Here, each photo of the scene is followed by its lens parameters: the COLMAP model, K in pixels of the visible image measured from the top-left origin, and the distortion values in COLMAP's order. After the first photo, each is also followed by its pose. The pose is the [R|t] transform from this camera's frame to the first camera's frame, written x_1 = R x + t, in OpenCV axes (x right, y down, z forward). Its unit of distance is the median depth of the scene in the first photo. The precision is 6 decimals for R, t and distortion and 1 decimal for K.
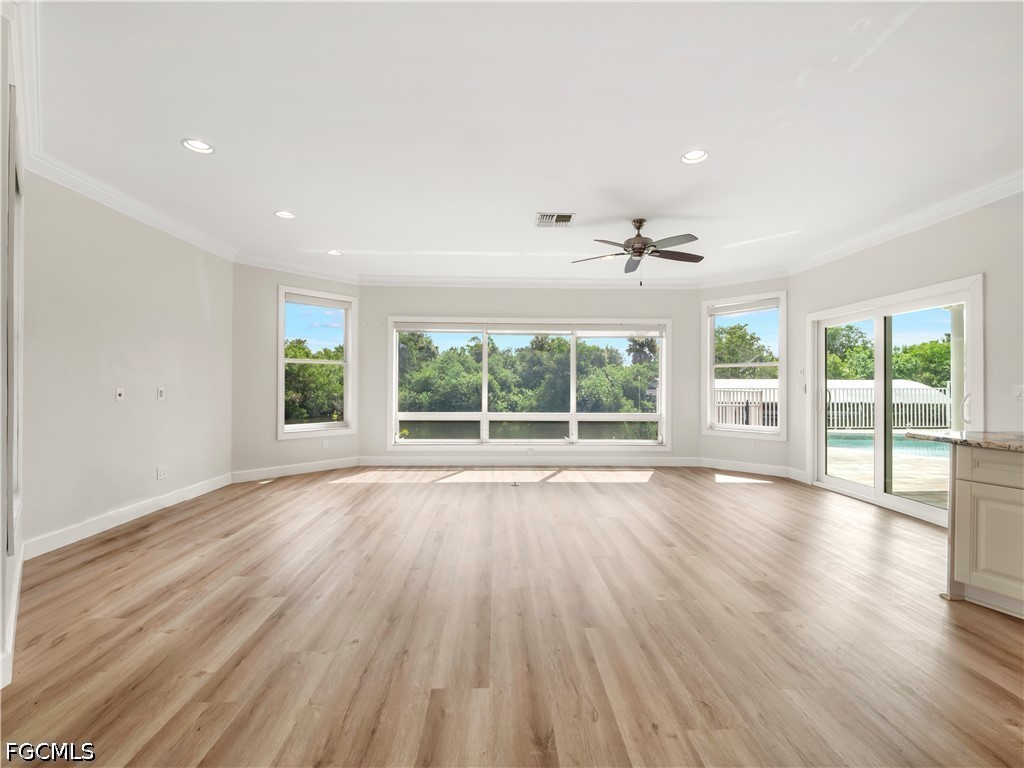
lens RADIAL K [[433.4, 0, 509.1], [0, 433.4, 381.2], [0, 0, 1]] dist [-0.002010, -0.000974]
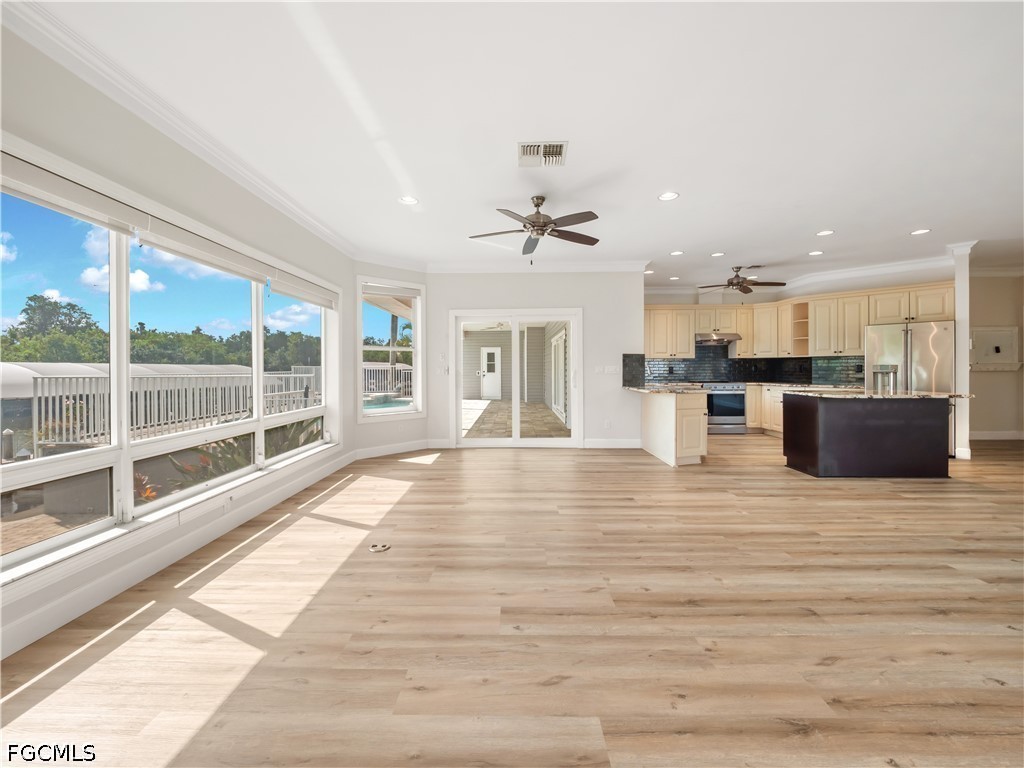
lens RADIAL K [[434.4, 0, 504.5], [0, 434.4, 369.6], [0, 0, 1]] dist [-0.000938, -0.000648]
pose [[0.052613, -0.007047, 0.998590, -0.440635], [0.000754, 0.999975, 0.007017, 0.004498], [-0.998615, 0.000384, 0.052617, 0.664615]]
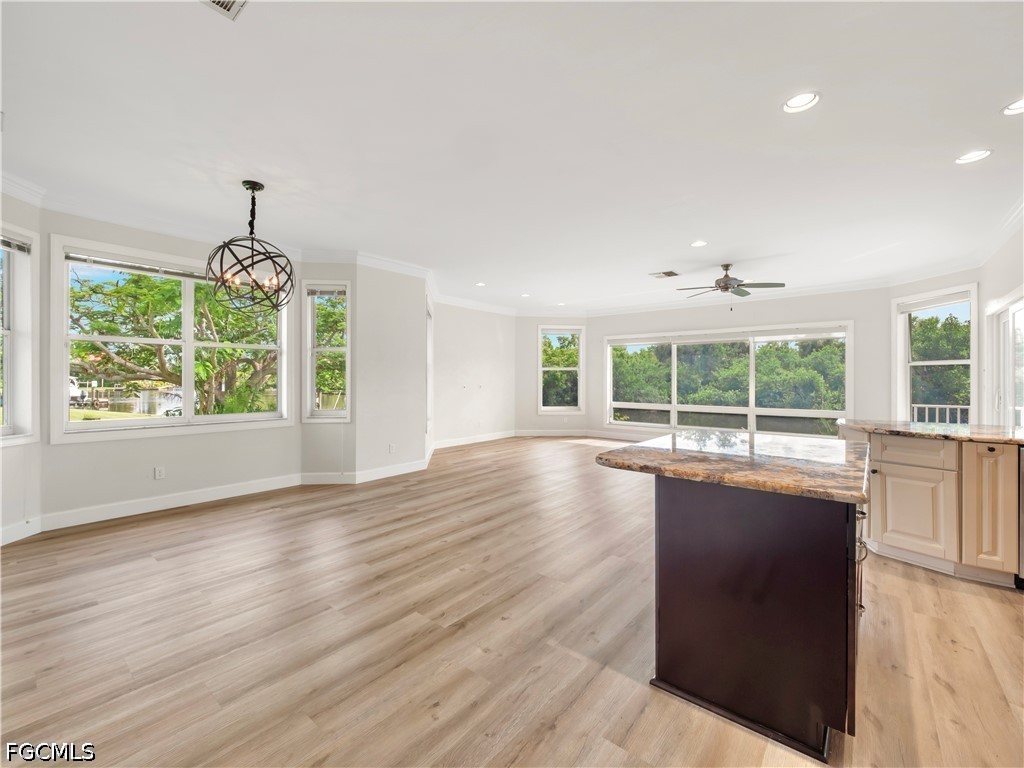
lens RADIAL K [[433.4, 0, 509.1], [0, 433.4, 381.2], [0, 0, 1]] dist [-0.002010, -0.000974]
pose [[0.753821, 0.000146, -0.657079, 0.445069], [0.003710, 0.999983, 0.004477, -0.005236], [0.657069, -0.005813, 0.753808, -0.323677]]
